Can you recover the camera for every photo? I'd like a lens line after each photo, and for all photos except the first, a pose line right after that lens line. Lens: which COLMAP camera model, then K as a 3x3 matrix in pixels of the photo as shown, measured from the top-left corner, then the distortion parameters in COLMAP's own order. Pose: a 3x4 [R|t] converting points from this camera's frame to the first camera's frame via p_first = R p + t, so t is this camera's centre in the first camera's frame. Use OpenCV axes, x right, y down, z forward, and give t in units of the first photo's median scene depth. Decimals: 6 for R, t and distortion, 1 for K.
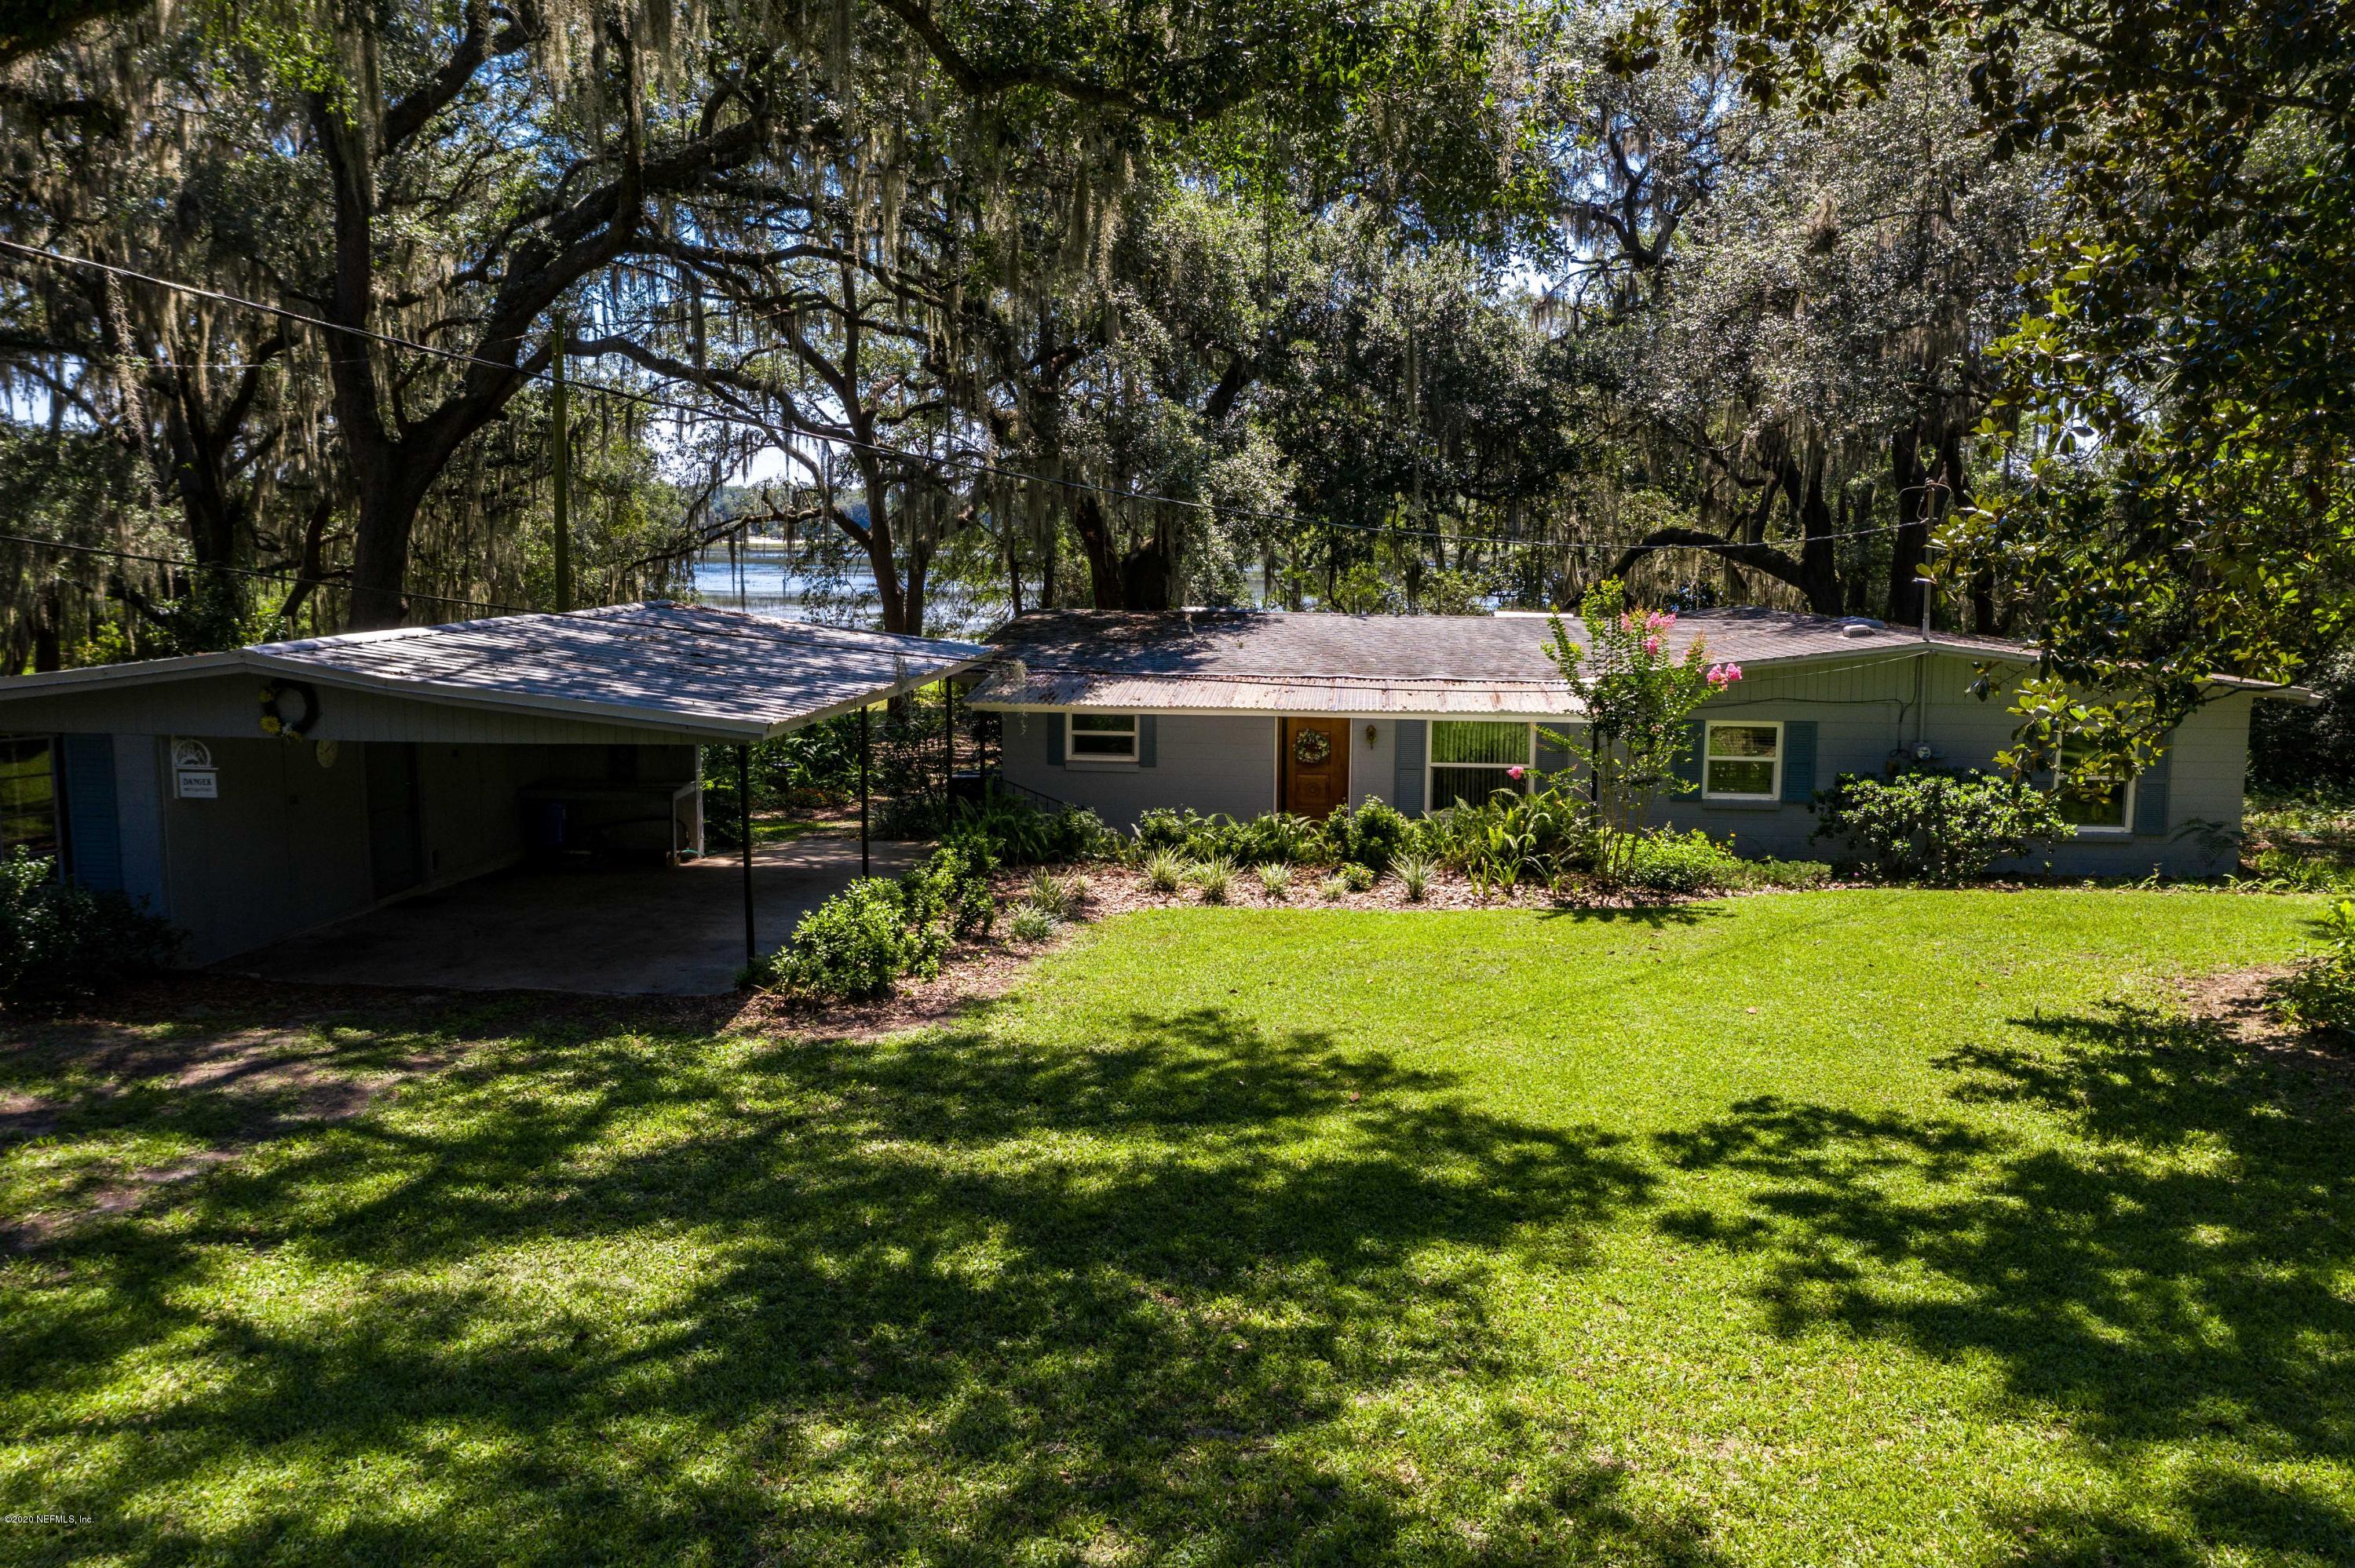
lens RADIAL K [[1847.8, 0, 1181.1], [0, 1847.8, 788.7], [0, 0, 1]] dist [-0.006478, 0.035891]
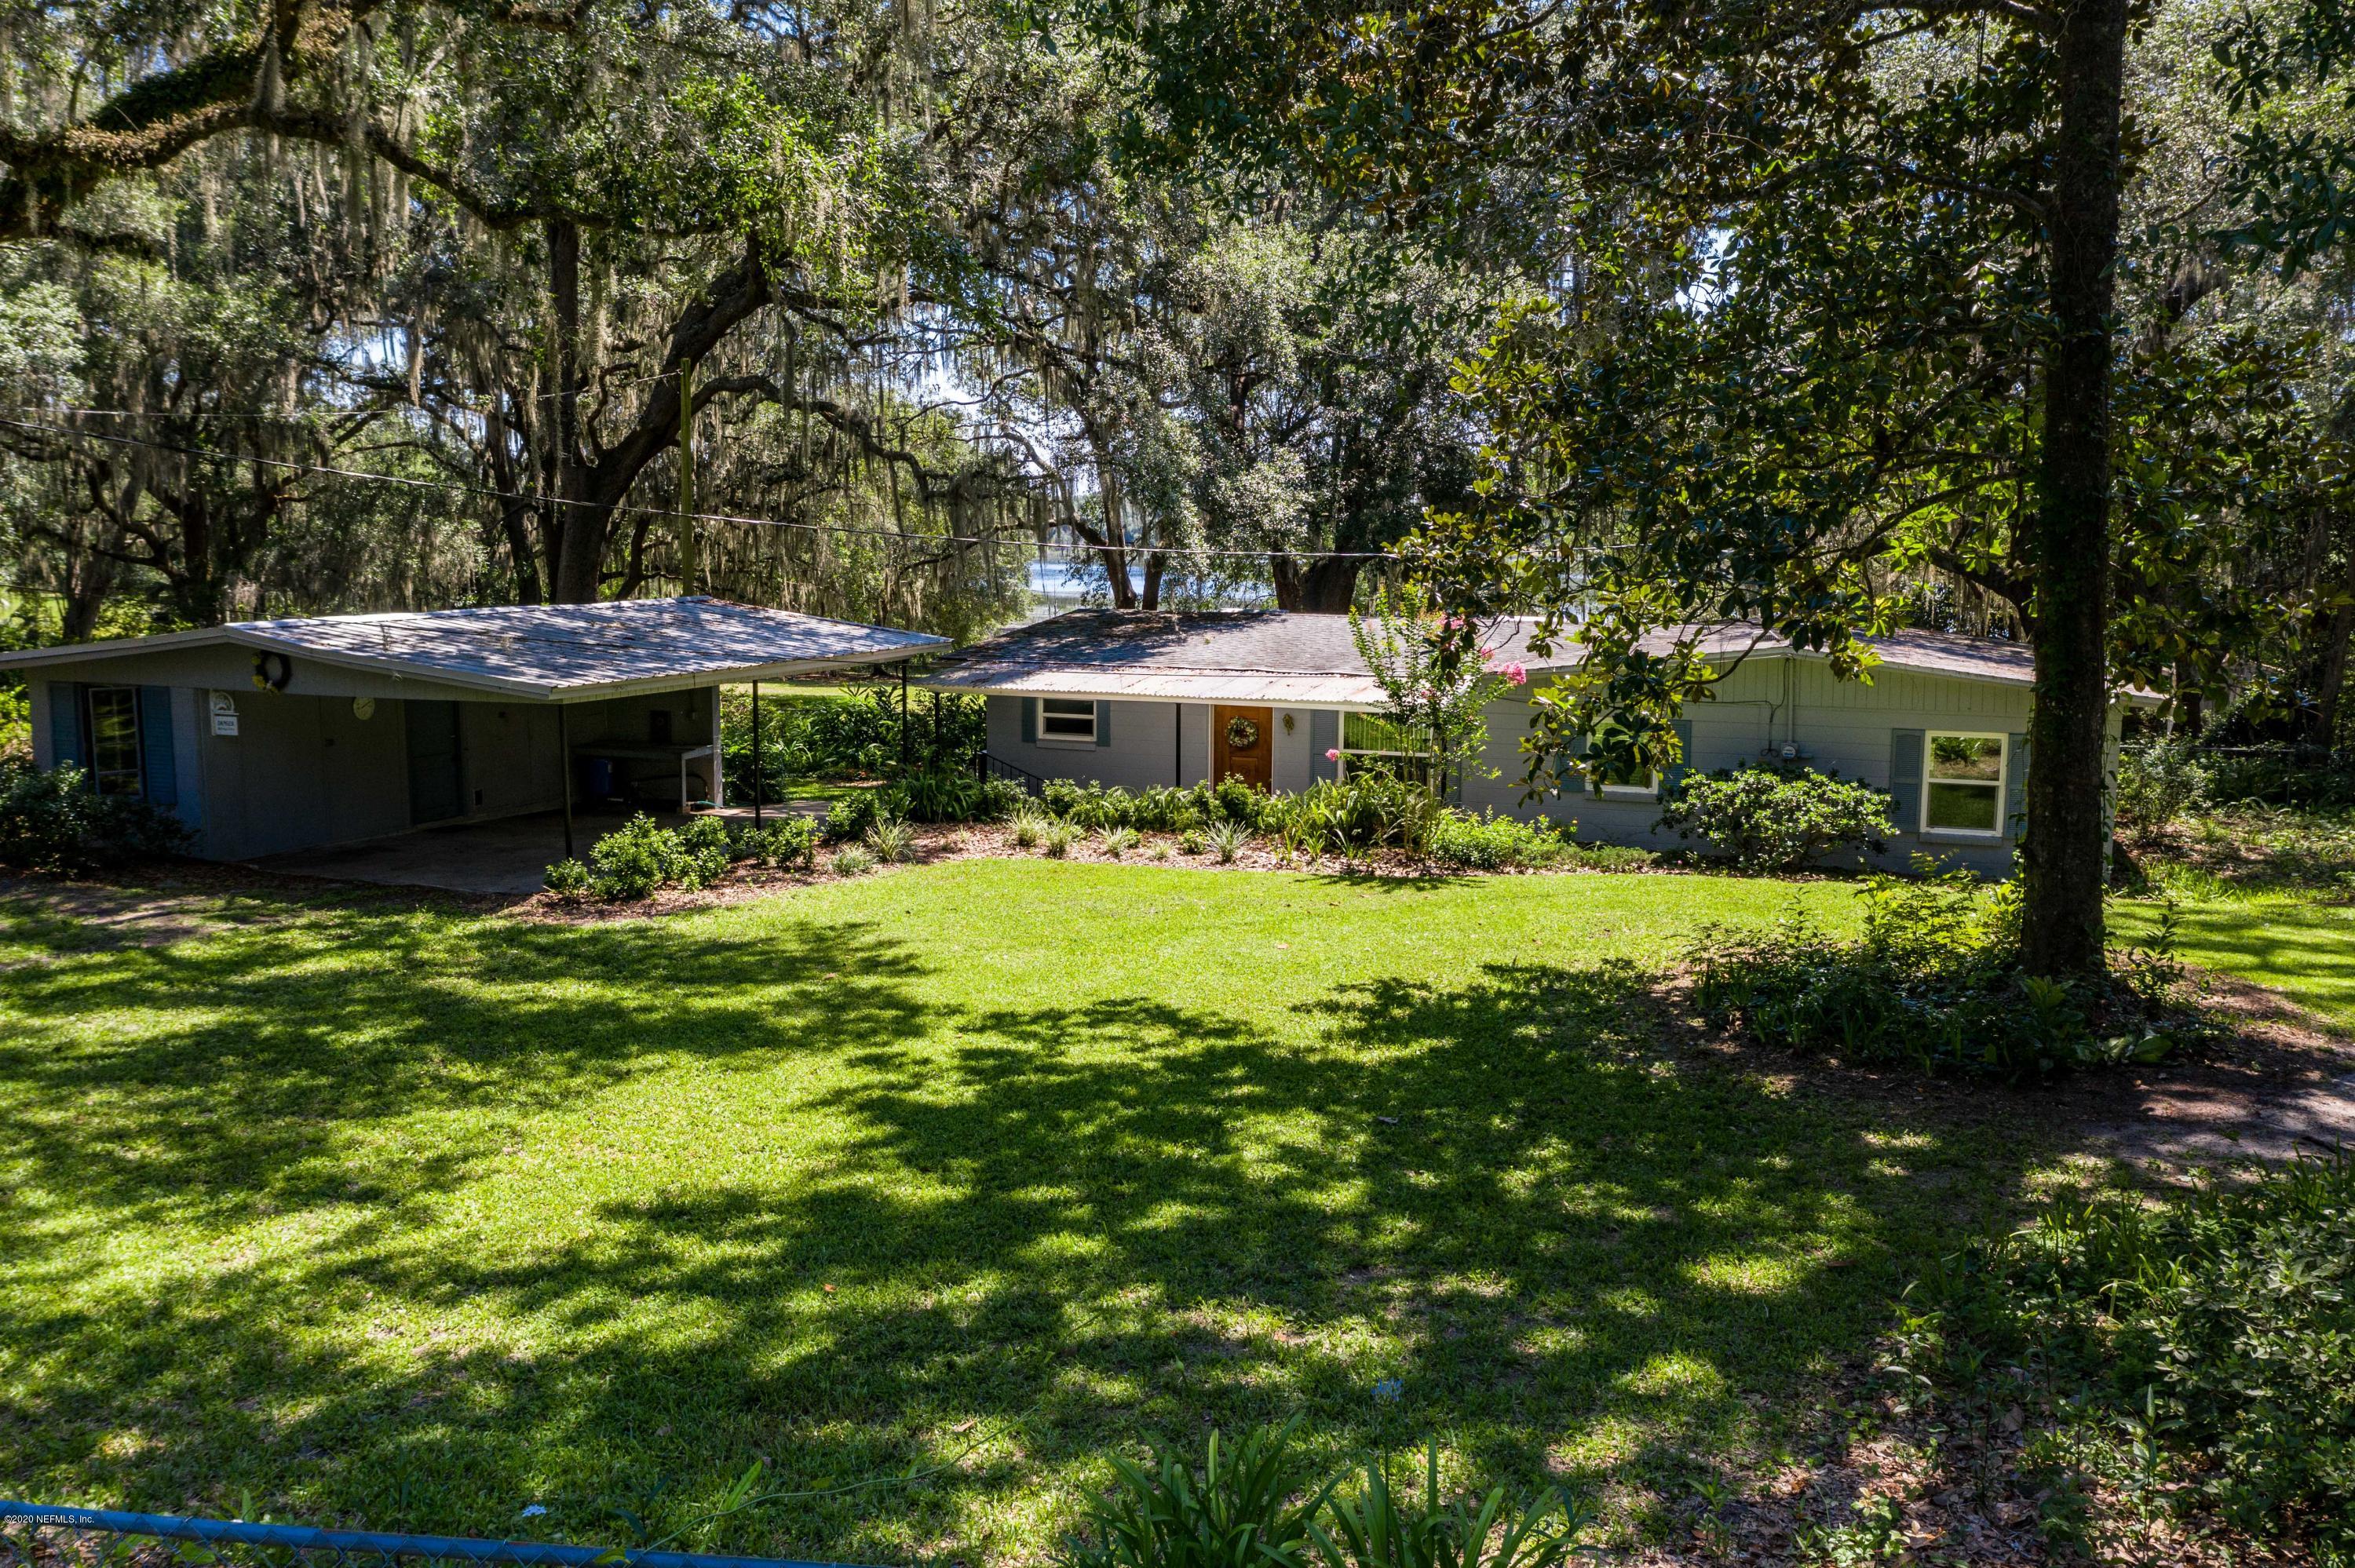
lens RADIAL K [[1847.8, 0, 1176.1], [0, 1847.8, 777.3], [0, 0, 1]] dist [-0.006478, 0.035891]
pose [[0.968035, 0.032689, -0.248676, 0.692258], [-0.034958, 0.999378, -0.004713, 0.024923], [0.248367, 0.013255, 0.968575, -0.219453]]
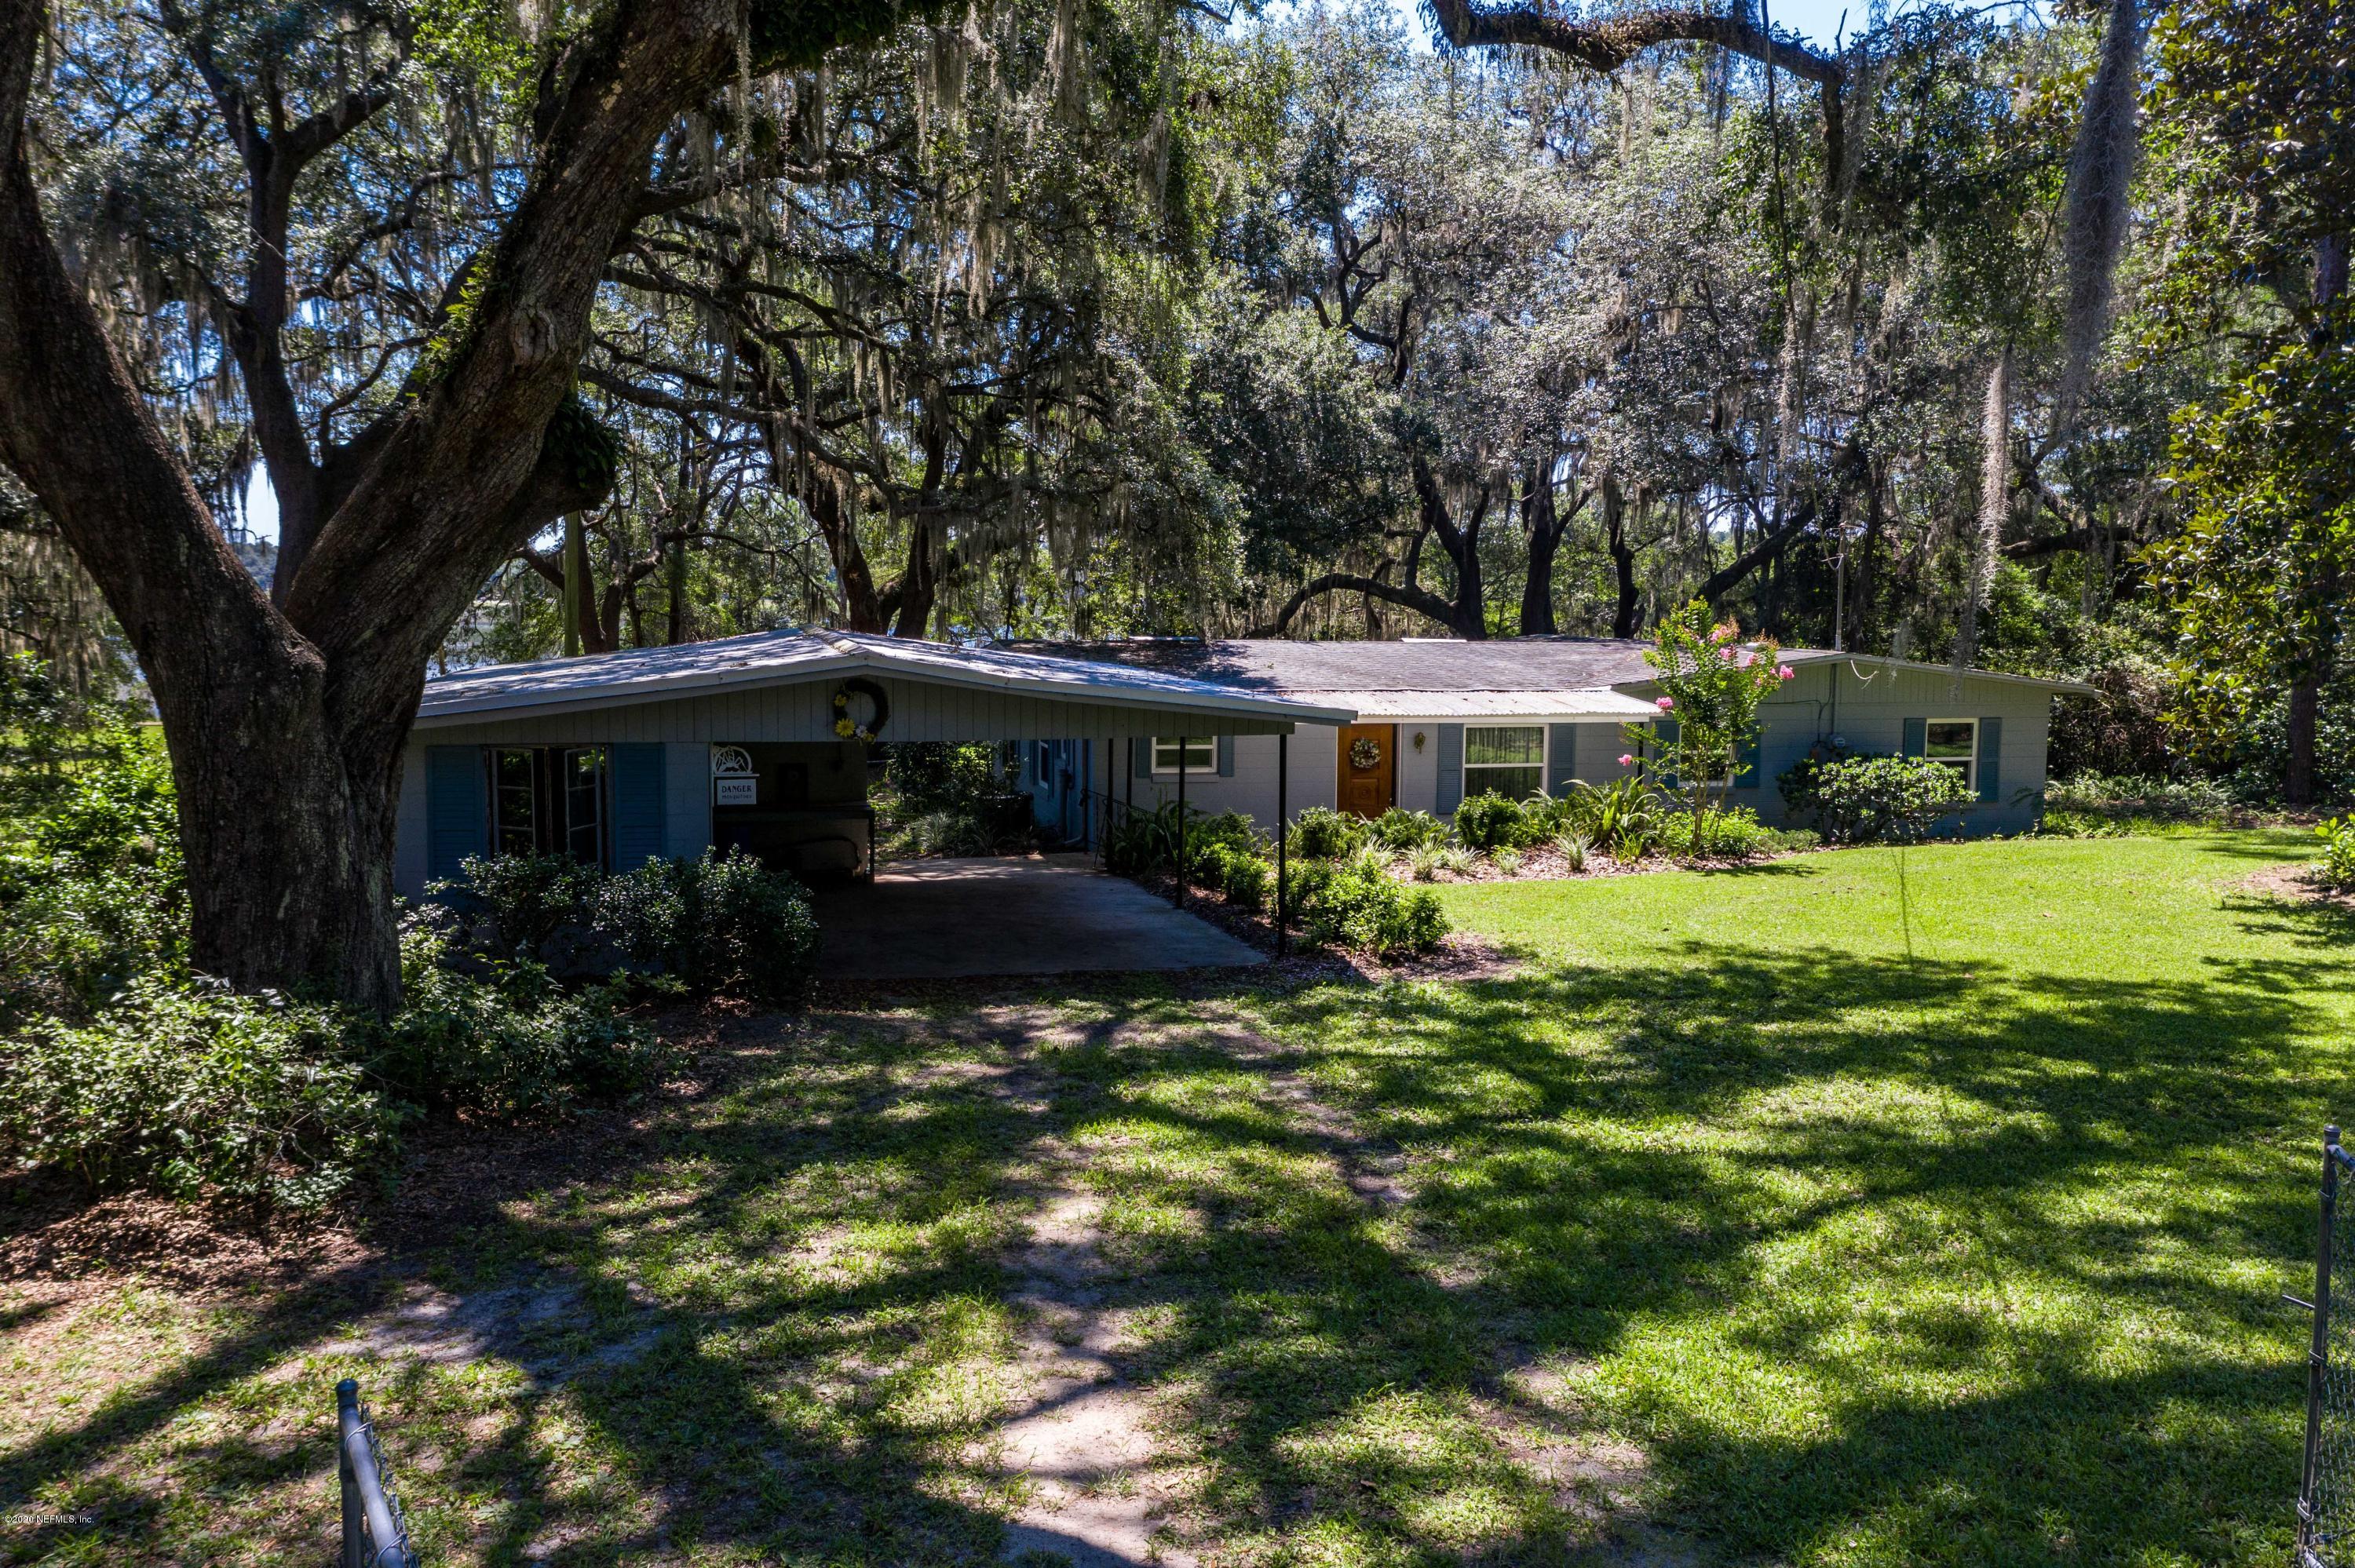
lens RADIAL K [[1847.8, 0, 1178.8], [0, 1847.8, 784.1], [0, 0, 1]] dist [-0.006478, 0.035891]
pose [[0.943445, -0.034654, 0.329713, -0.898190], [0.045502, 0.998645, -0.025241, 0.041916], [-0.328392, 0.038816, 0.943744, -0.039664]]
